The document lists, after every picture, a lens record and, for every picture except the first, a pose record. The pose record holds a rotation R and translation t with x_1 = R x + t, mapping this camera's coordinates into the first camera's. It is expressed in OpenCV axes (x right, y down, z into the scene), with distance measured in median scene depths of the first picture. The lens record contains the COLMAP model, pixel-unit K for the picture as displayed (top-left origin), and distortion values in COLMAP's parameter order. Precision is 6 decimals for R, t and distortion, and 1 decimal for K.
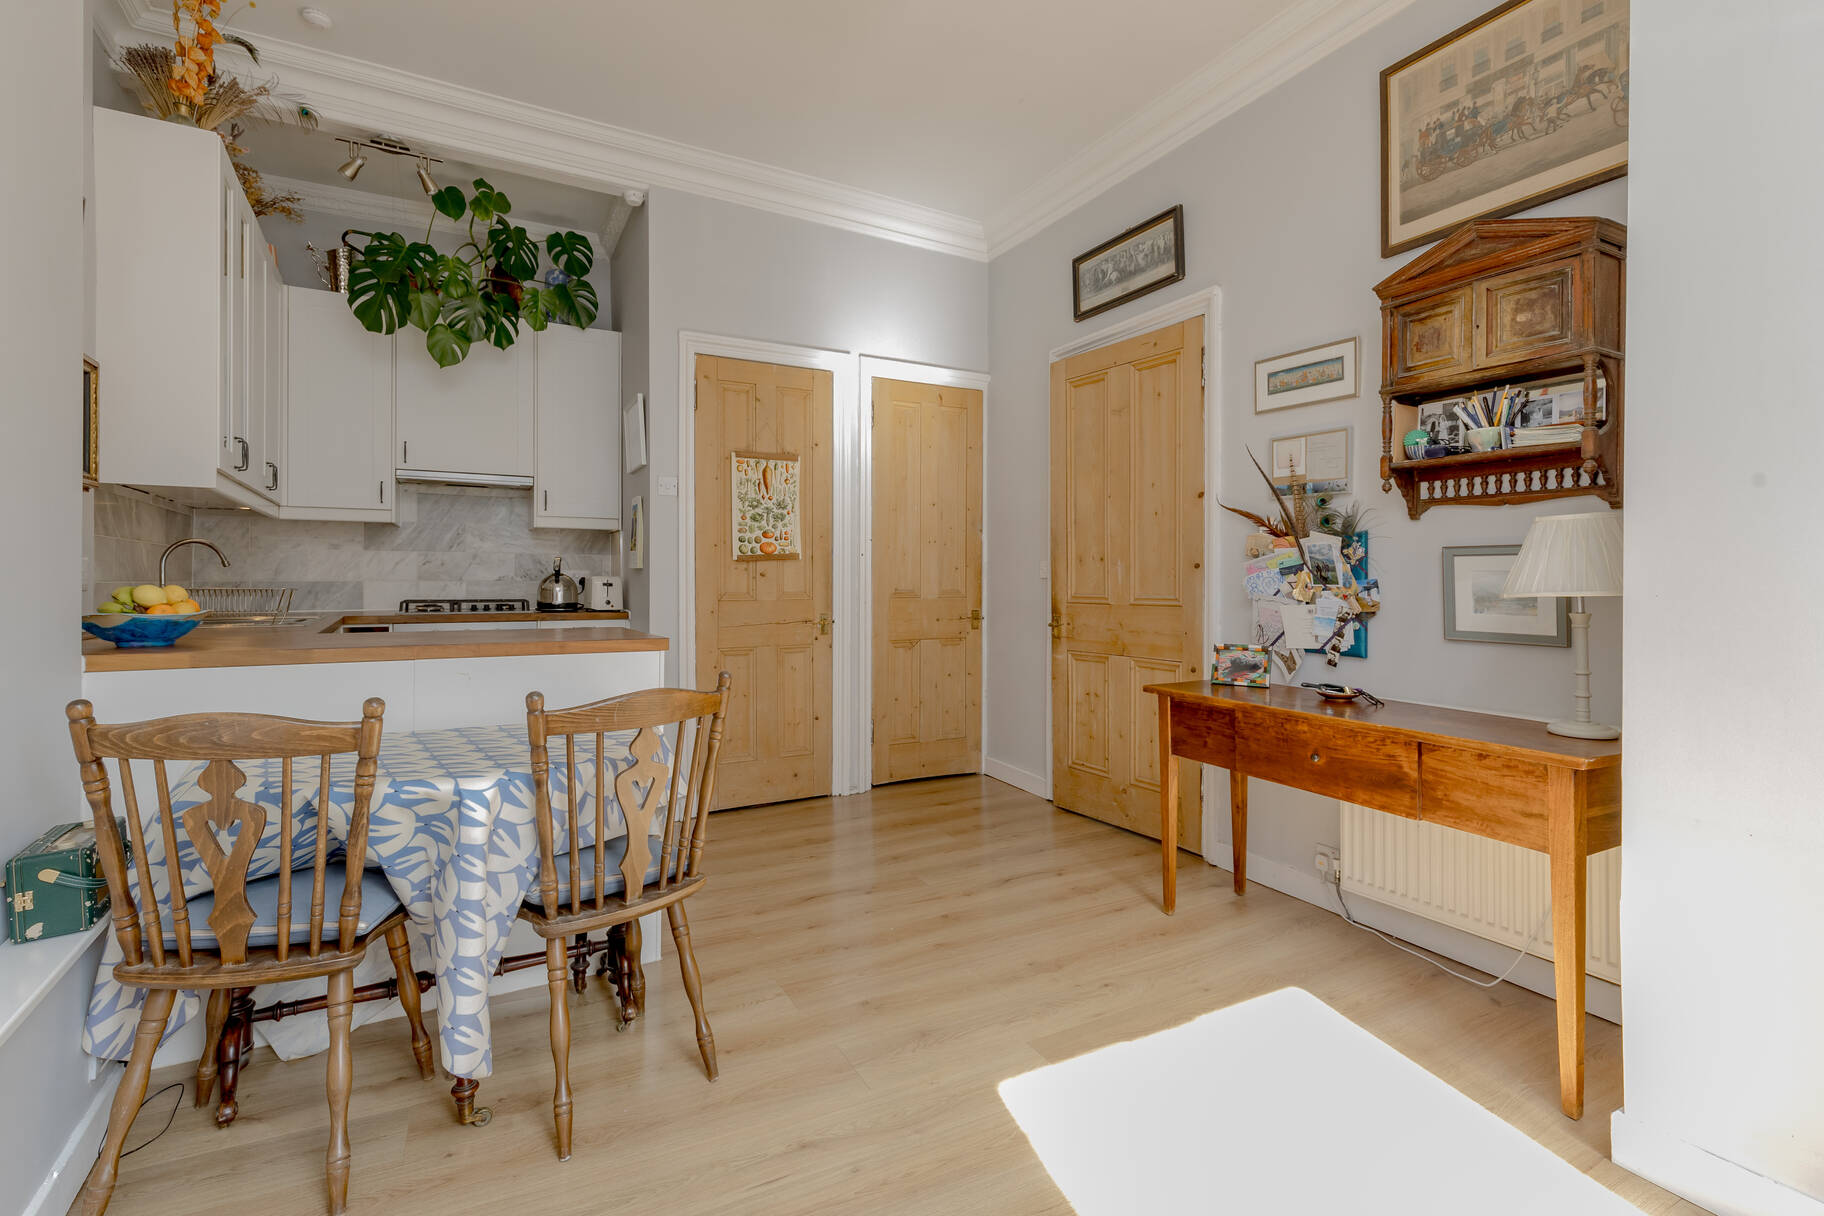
lens RADIAL K [[824.7, 0, 913.4], [0, 824.7, 570.1], [0, 0, 1]] dist [0.002237, 0.000133]
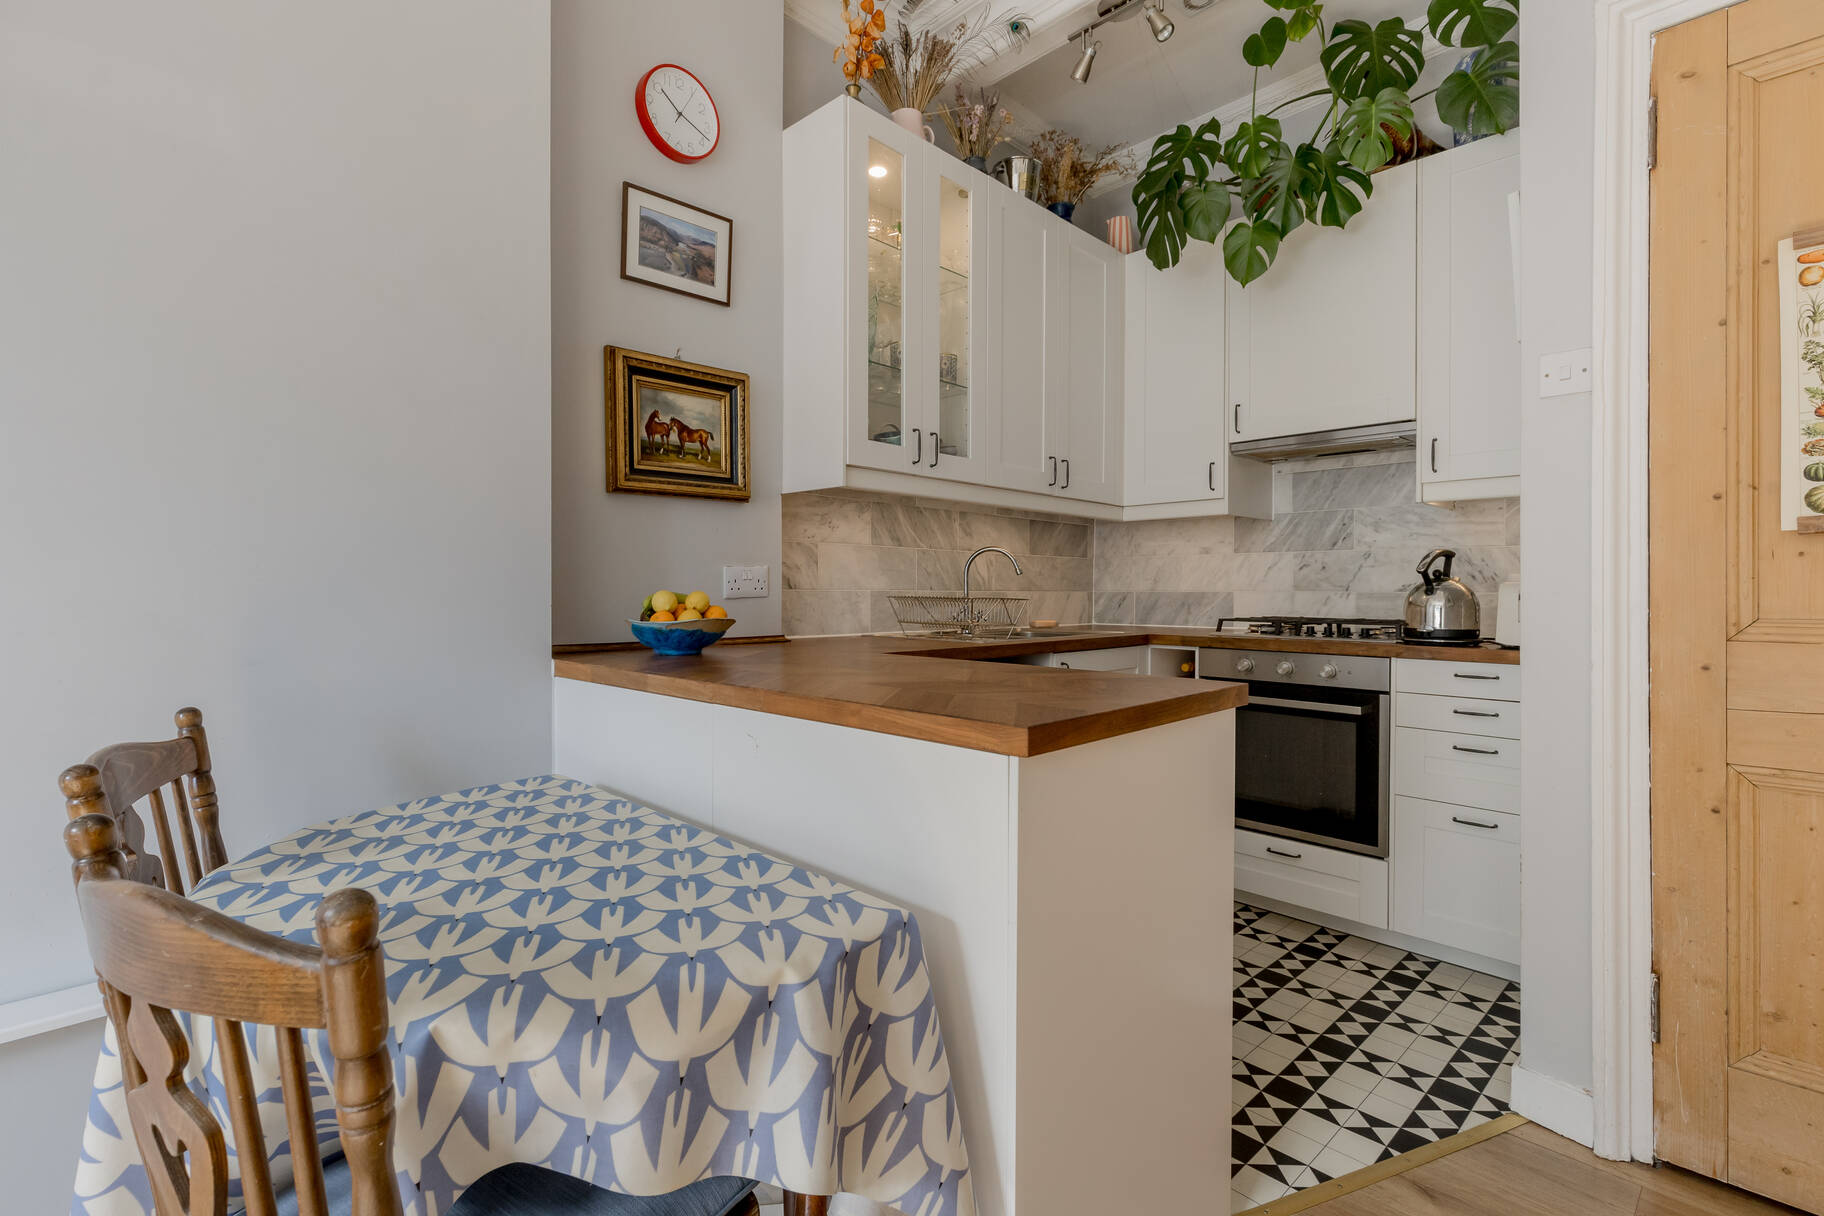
lens RADIAL K [[843.8, 0, 910.7], [0, 843.8, 592.9], [0, 0, 1]] dist [0.000884, -0.000043]
pose [[0.253168, -0.000633, -0.967422, 0.046101], [0.008321, 0.999964, 0.001523, 0.010938], [0.967387, -0.008435, 0.253164, 0.512814]]
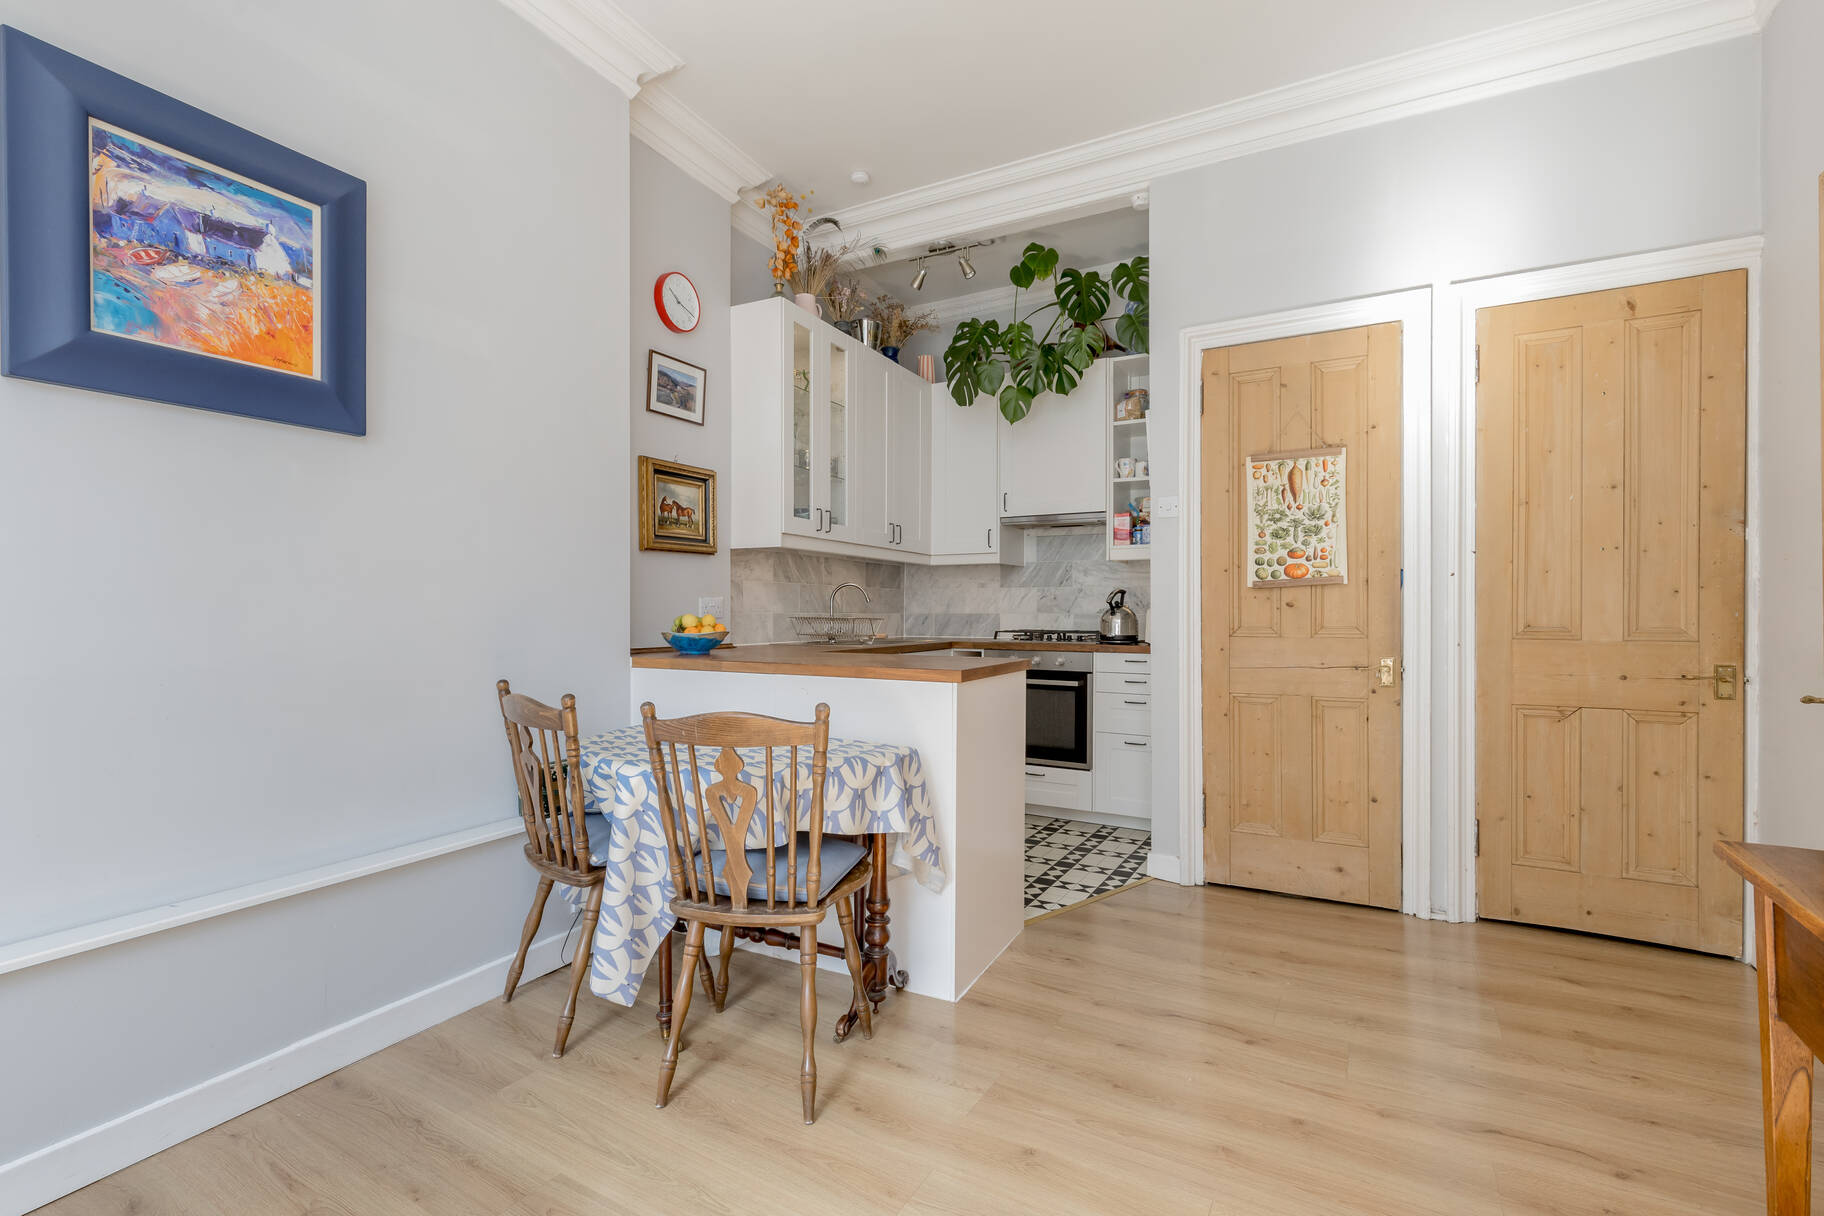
lens RADIAL K [[827.8, 0, 912.0], [0, 827.8, 608.0], [0, 0, 1]] dist [-0.000725, -0.000066]
pose [[0.527350, -0.006102, -0.849626, 0.298380], [0.008651, 0.999961, -0.001812, 0.006786], [0.849604, -0.006395, 0.527383, 0.270049]]
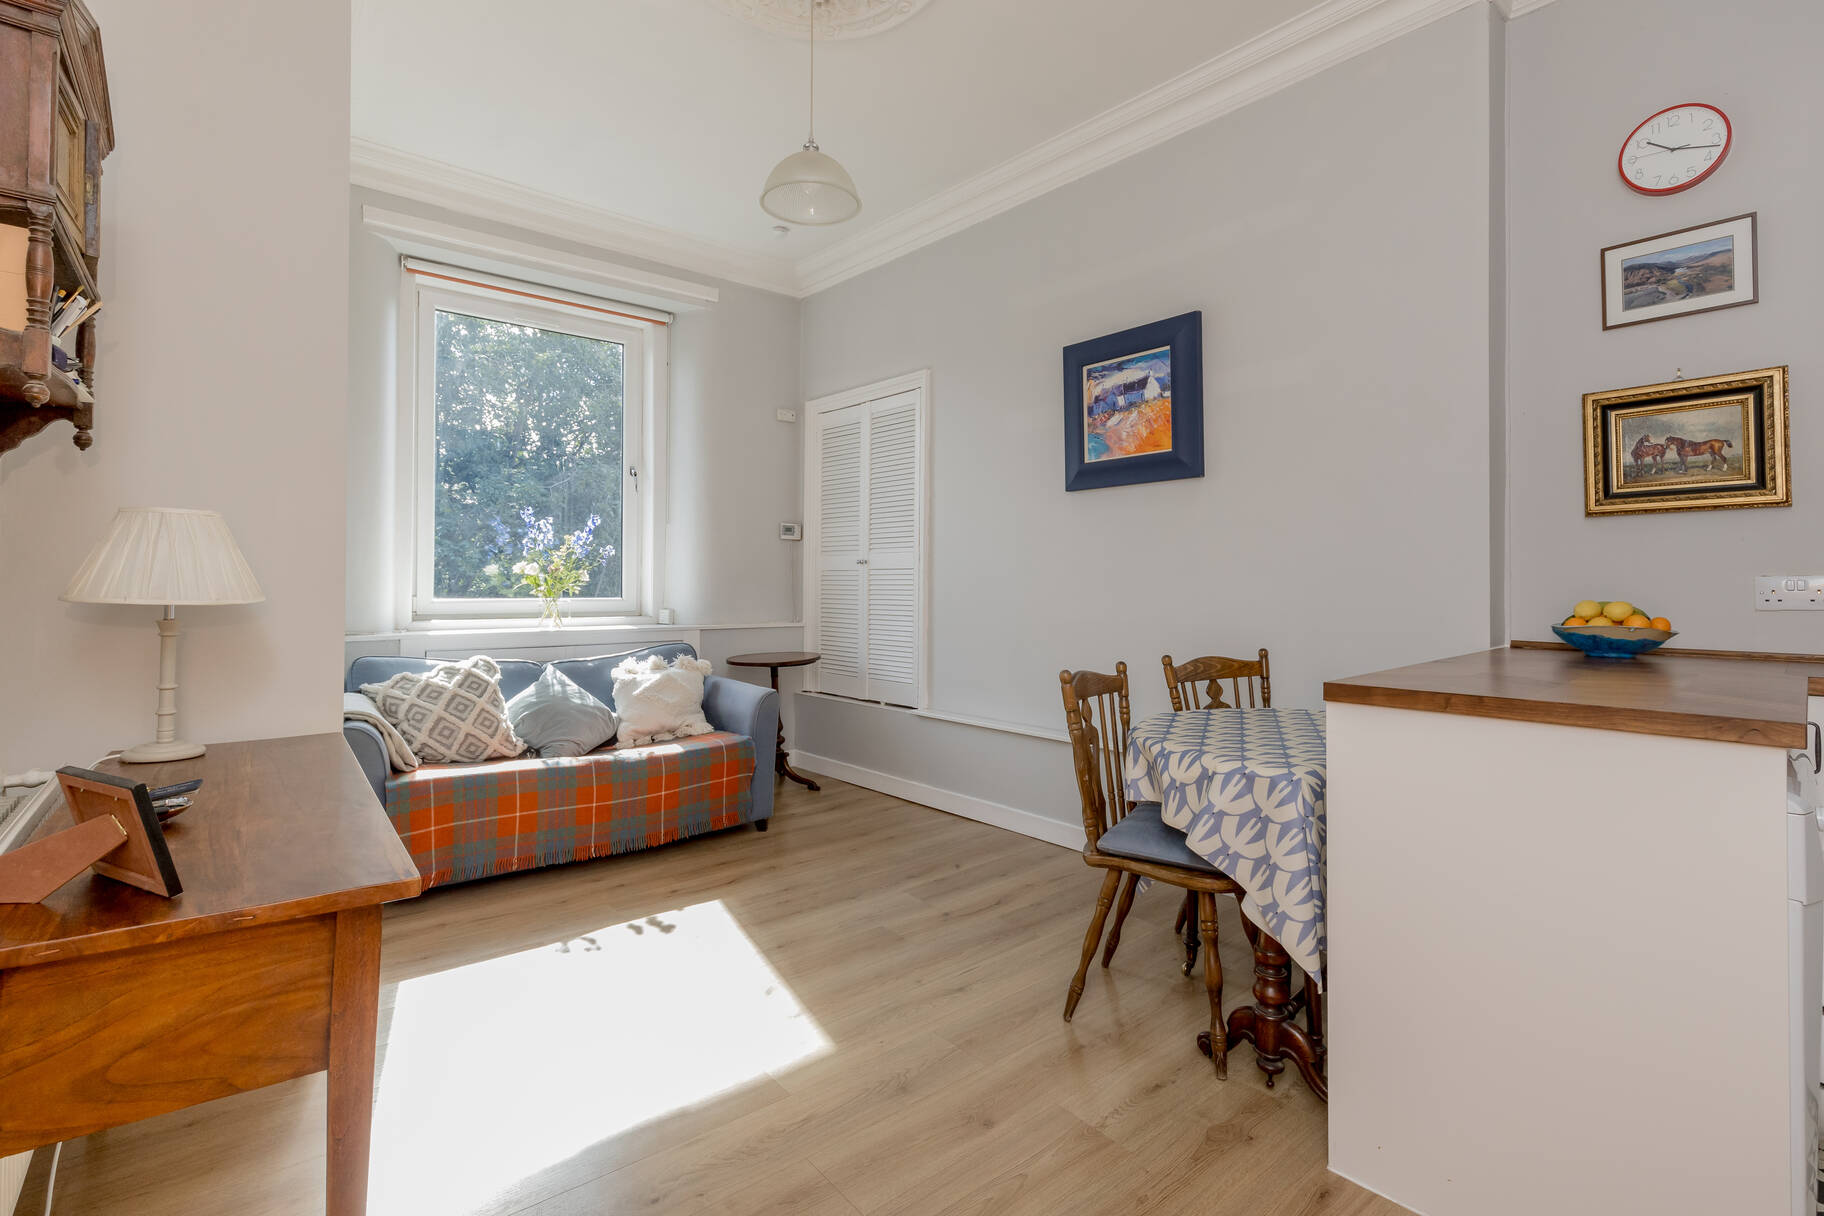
lens RADIAL K [[824.7, 0, 913.4], [0, 824.7, 570.1], [0, 0, 1]] dist [0.002237, 0.000133]
pose [[-0.980978, -0.007837, -0.193959, 0.097373], [-0.002870, 0.999661, -0.025871, 0.004532], [0.194096, -0.024823, -0.980668, 0.958230]]
